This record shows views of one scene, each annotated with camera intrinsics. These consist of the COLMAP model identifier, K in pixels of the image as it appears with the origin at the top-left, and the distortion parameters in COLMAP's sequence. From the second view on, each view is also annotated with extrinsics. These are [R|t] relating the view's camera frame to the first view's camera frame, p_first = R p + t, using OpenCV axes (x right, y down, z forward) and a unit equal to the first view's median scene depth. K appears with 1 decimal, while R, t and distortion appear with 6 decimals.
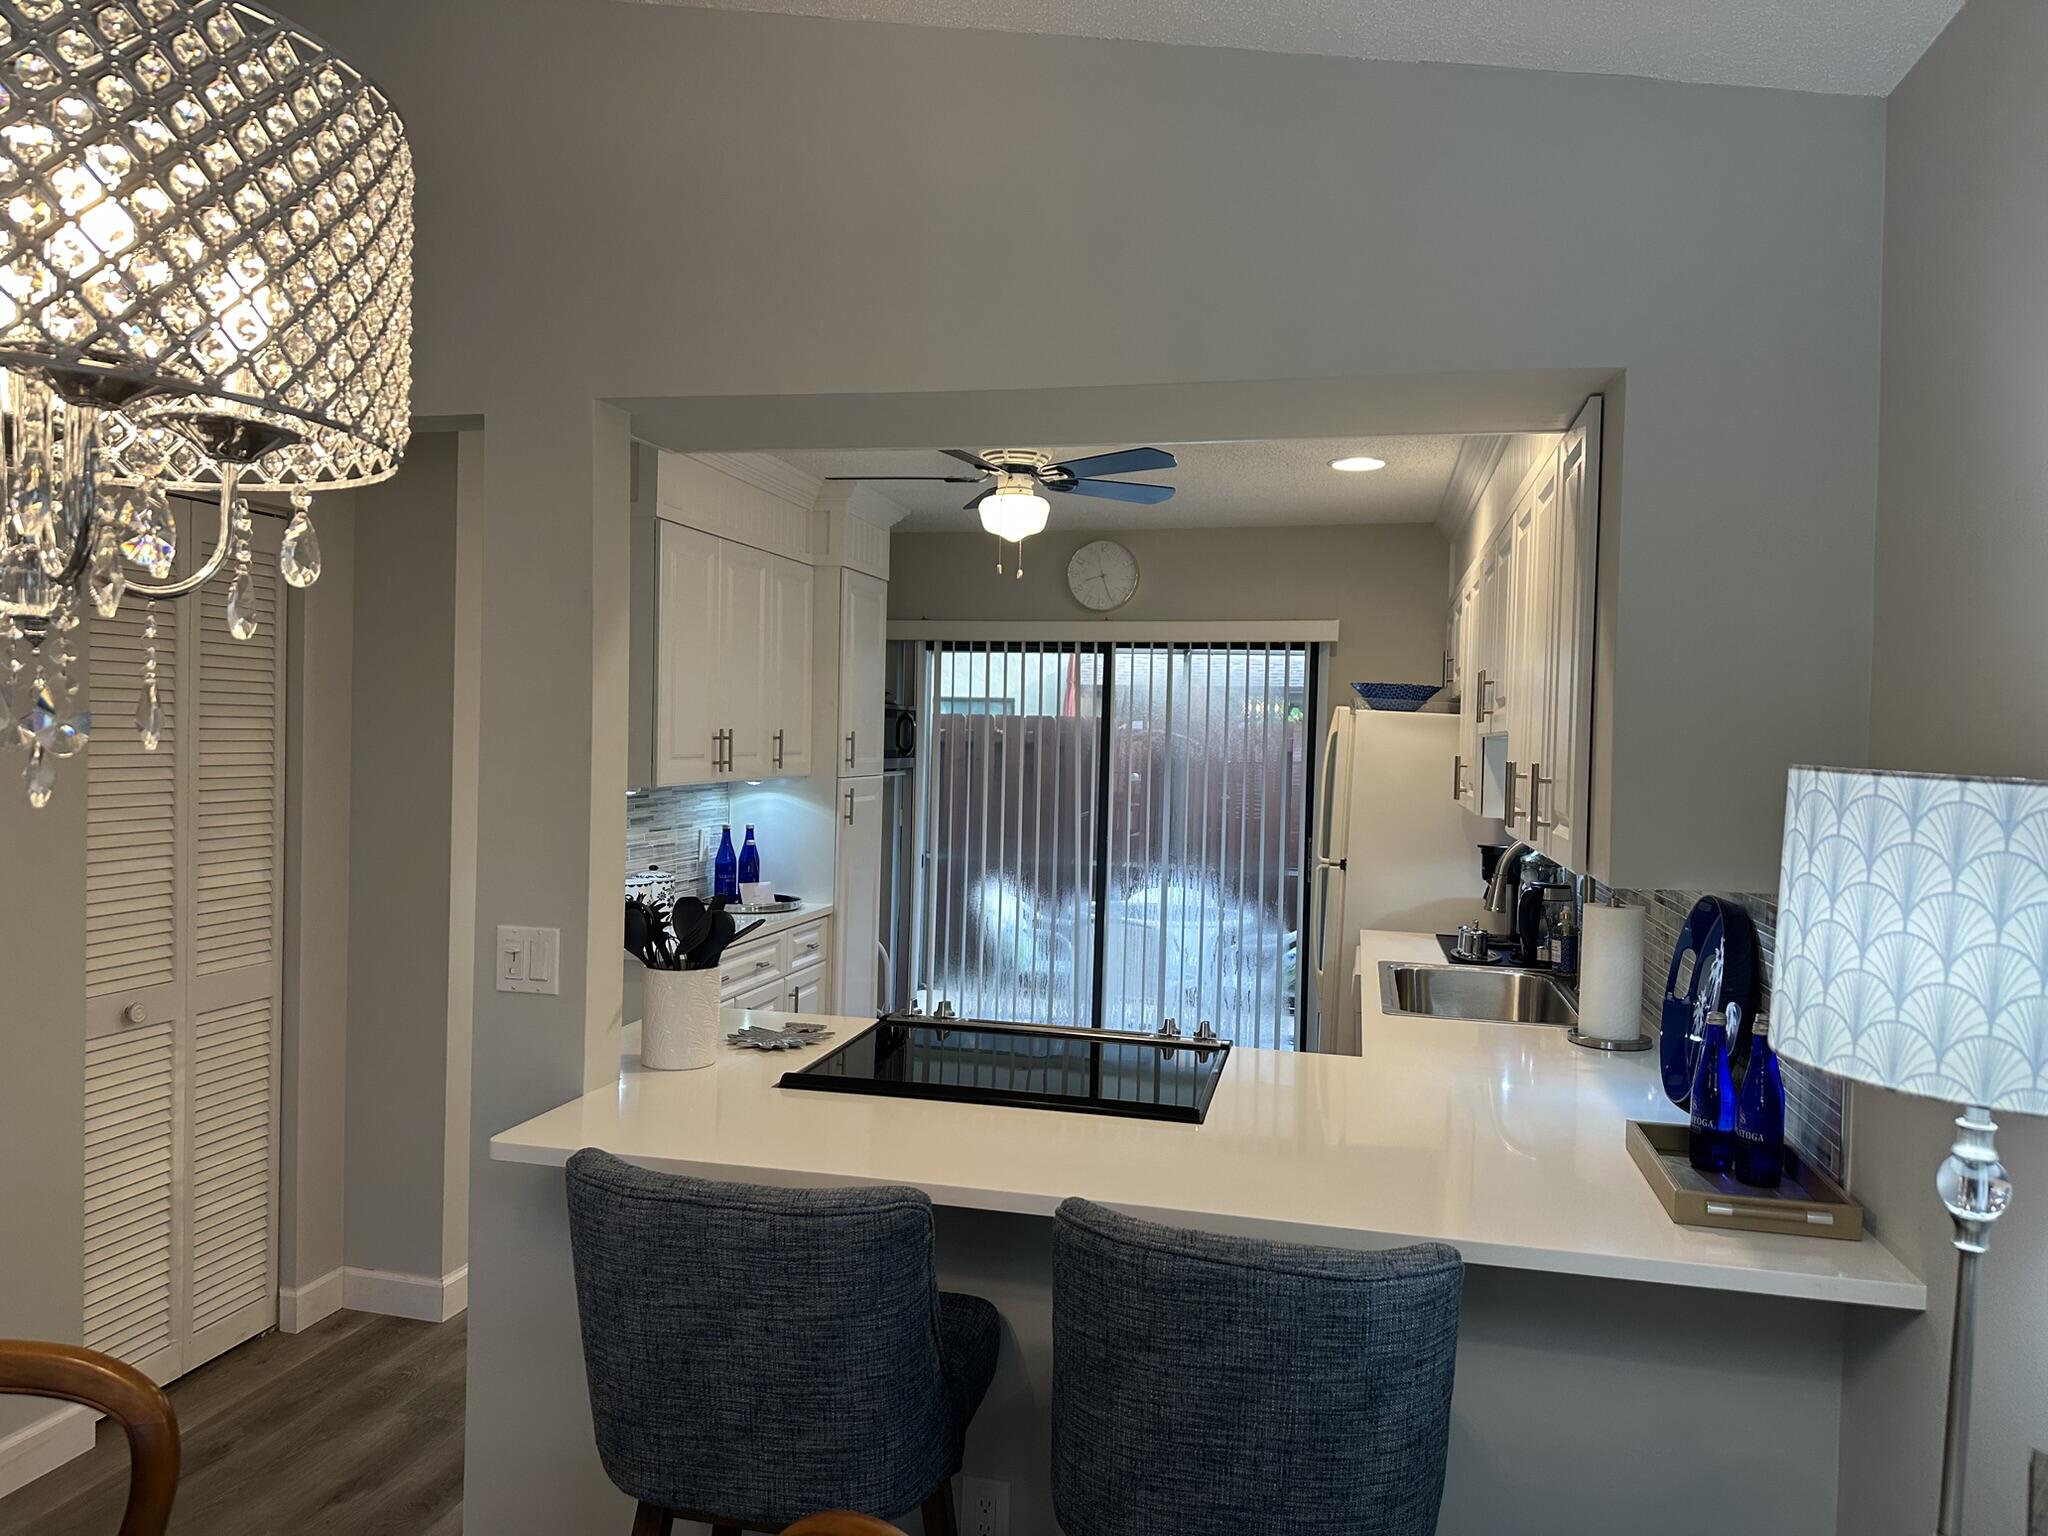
lens RADIAL K [[1422.4, 0, 1023.9], [0, 1422.4, 772.6], [0, 0, 1]] dist [0.169814, -0.244933]
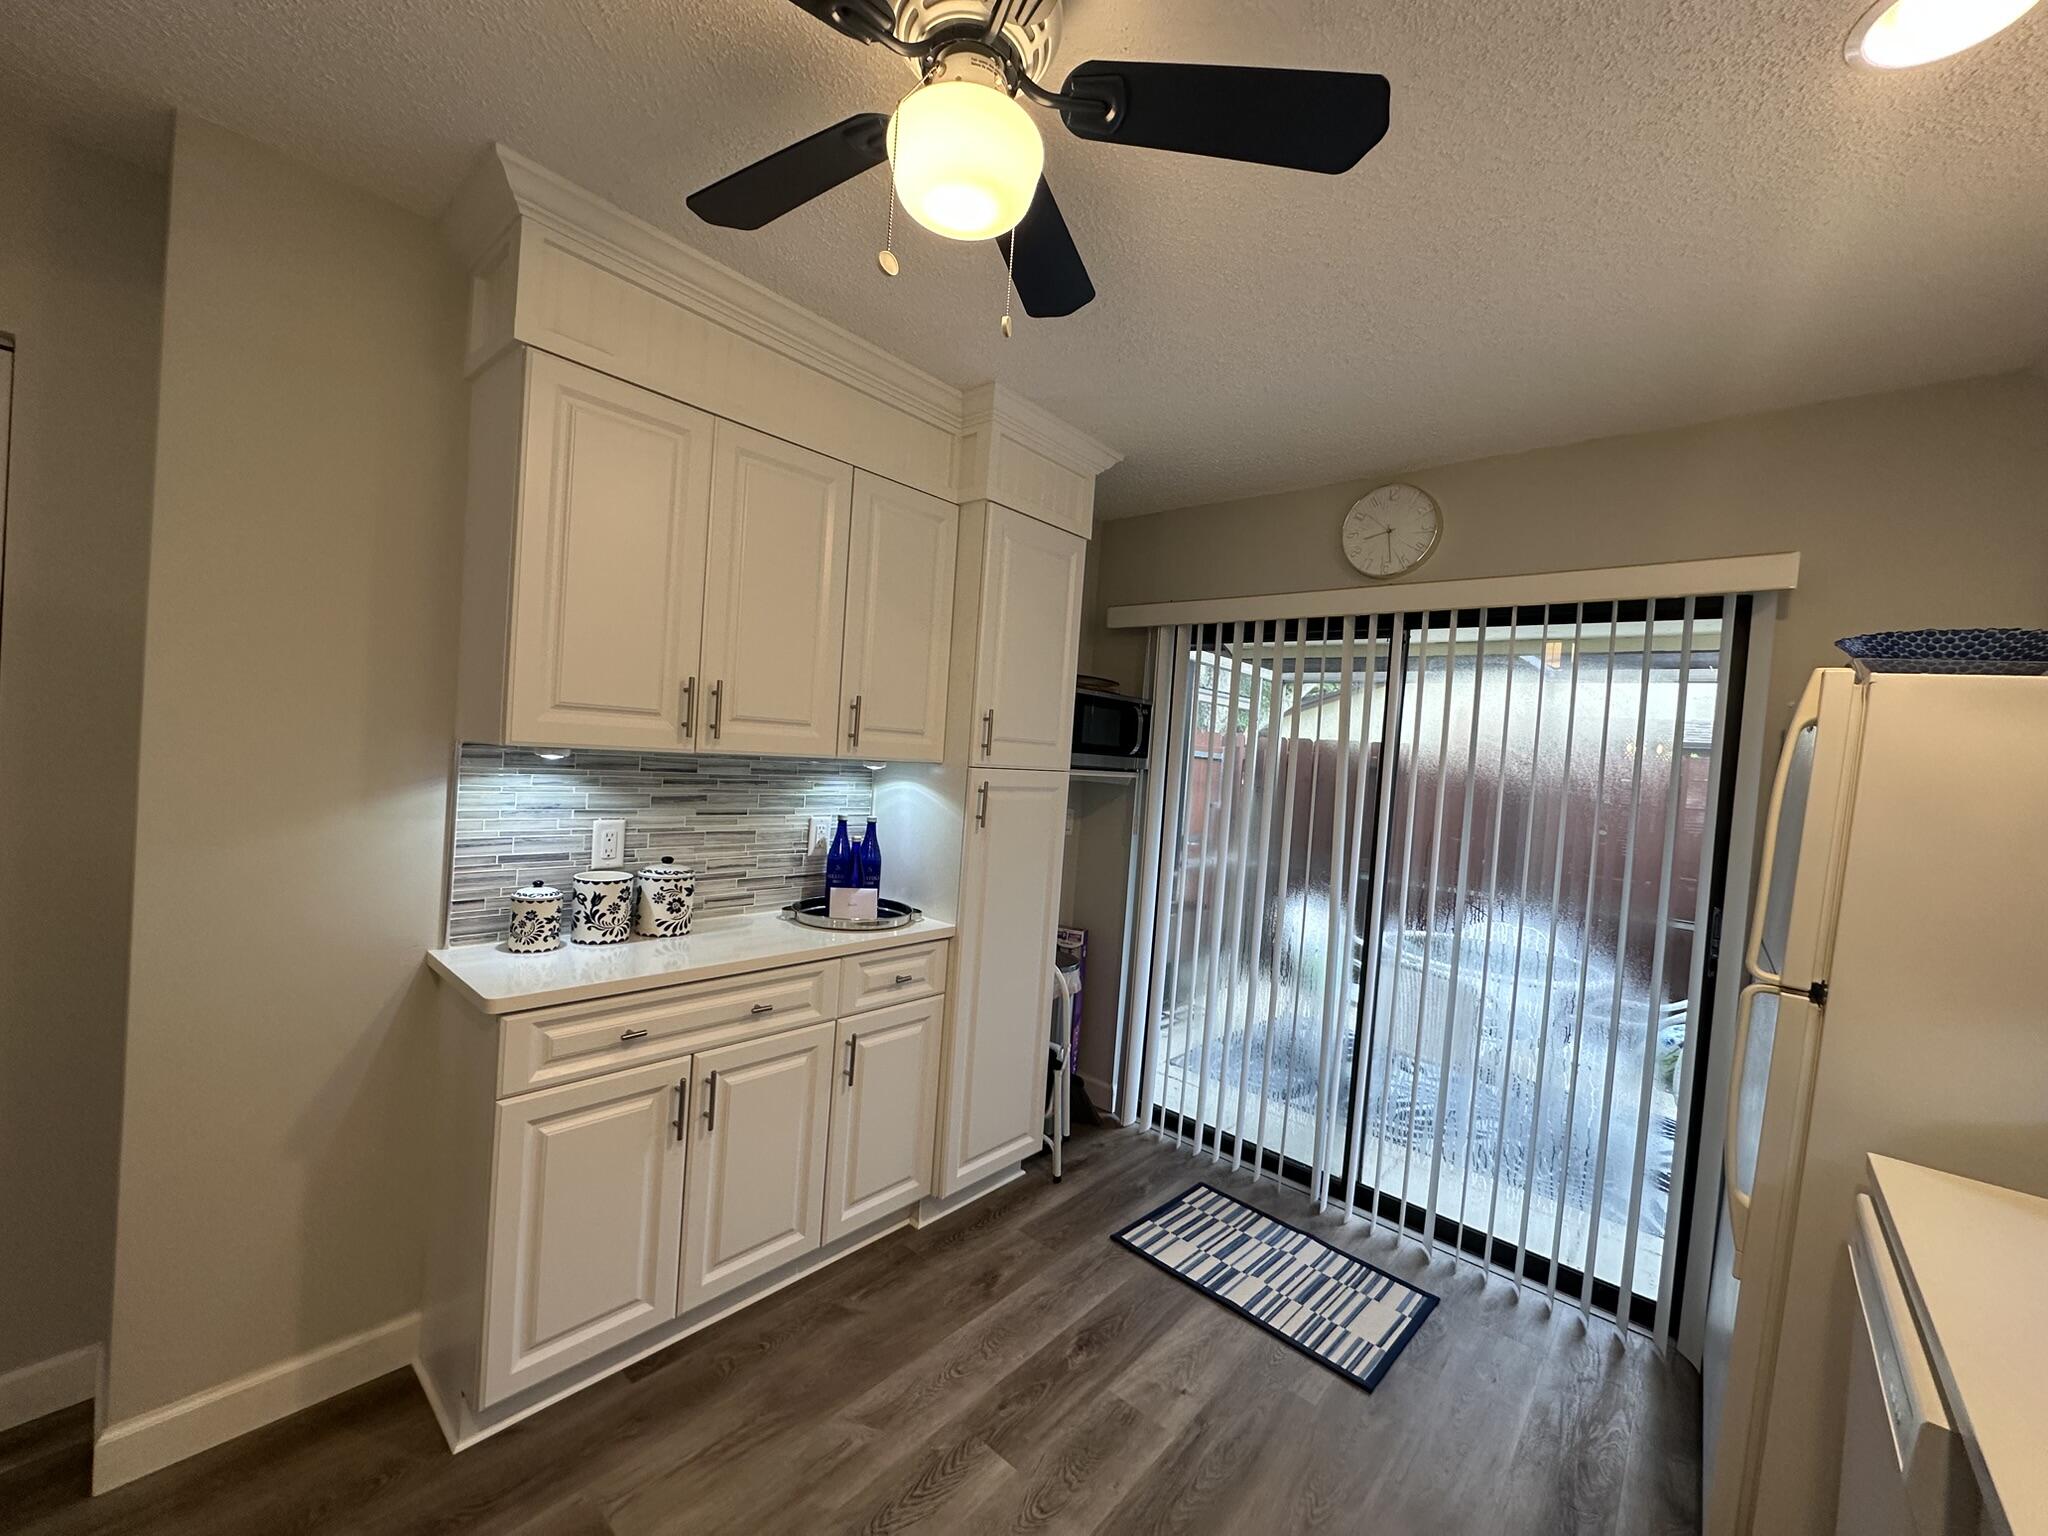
lens RADIAL K [[815.5, 0, 1020.6], [0, 815.5, 767.7], [0, 0, 1]] dist [-0.003522, 0.000744]
pose [[0.880347, 0.049968, -0.471692, 0.109163], [-0.062907, 0.997951, -0.011690, 0.007596], [0.470141, 0.039964, 0.881686, 0.615025]]
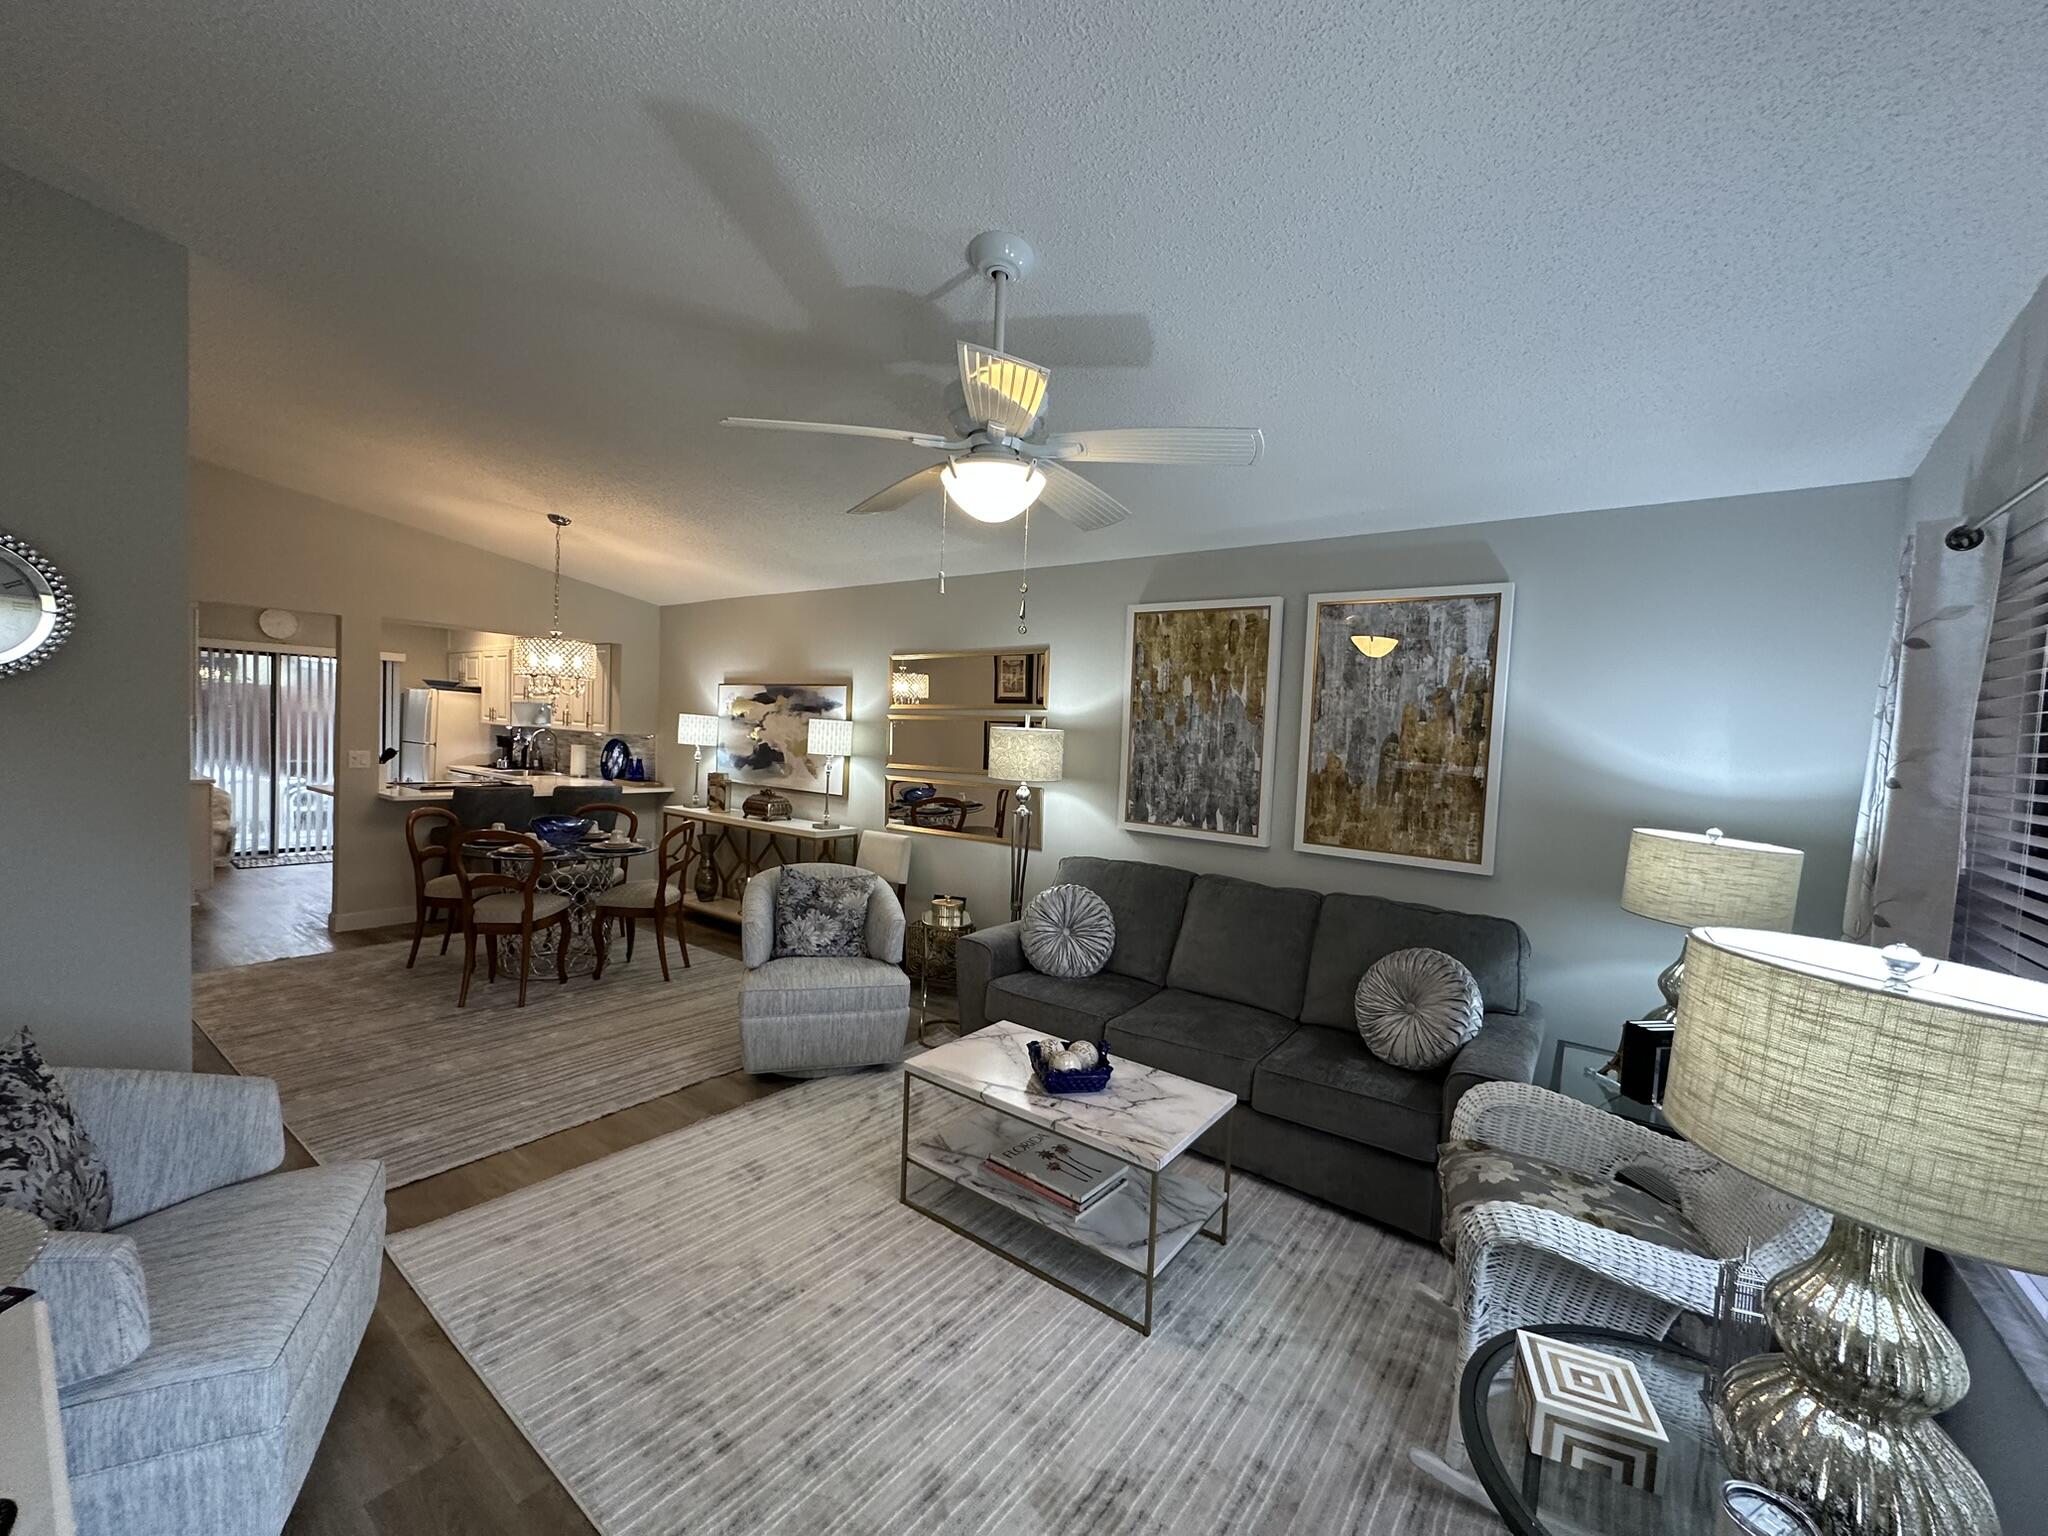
lens RADIAL K [[815.5, 0, 1020.6], [0, 815.5, 767.7], [0, 0, 1]] dist [-0.003522, 0.000744]
pose [[0.400906, -0.049618, 0.914774, -0.777352], [-0.010108, 0.998232, 0.058575, 0.003382], [-0.916063, -0.032730, 0.399696, -0.703856]]
